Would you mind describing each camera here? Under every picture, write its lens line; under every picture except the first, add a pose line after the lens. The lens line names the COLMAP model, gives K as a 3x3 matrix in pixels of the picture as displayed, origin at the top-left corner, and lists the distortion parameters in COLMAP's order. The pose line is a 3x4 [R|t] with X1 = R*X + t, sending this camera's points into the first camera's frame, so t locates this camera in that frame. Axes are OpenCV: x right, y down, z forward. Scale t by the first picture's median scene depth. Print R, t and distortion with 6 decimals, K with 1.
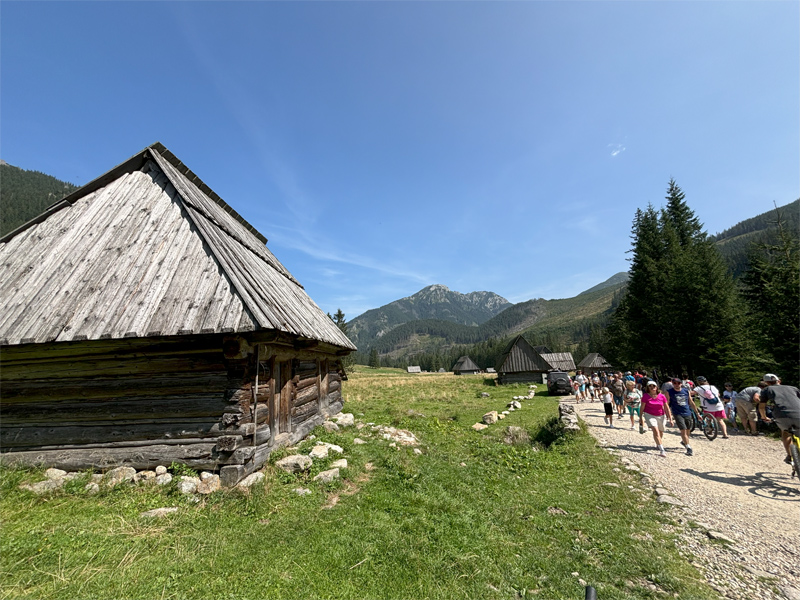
lens RADIAL K [[322.6, 0, 400.0], [0, 322.6, 300.0], [0, 0, 1]] dist [0.001560, -0.000133]
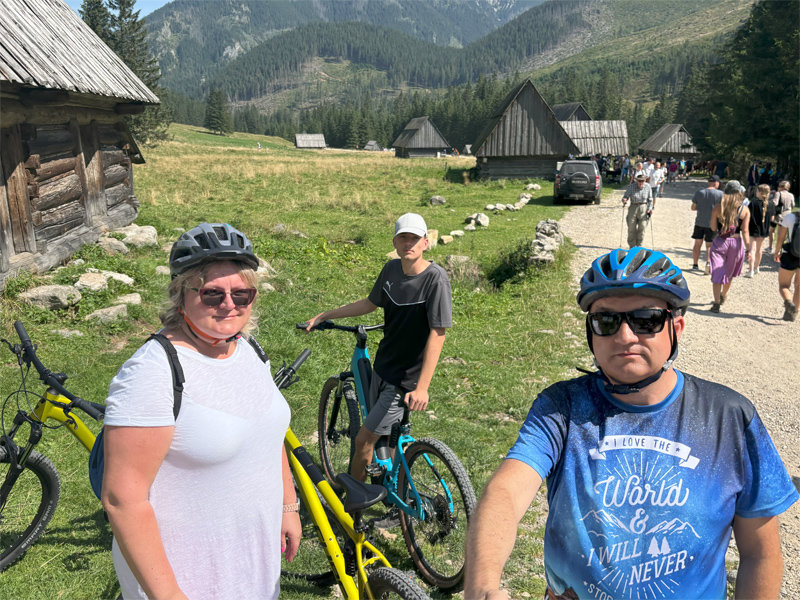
lens RADIAL K [[709.2, 0, 400.0], [0, 709.2, 300.0], [0, 0, 1]] dist [0.045452, -0.015098]
pose [[0.985952, 0.005919, 0.166927, 0.042938], [-0.075147, 0.908238, 0.411651, -0.043283], [-0.149172, -0.418412, 0.895924, -0.135702]]
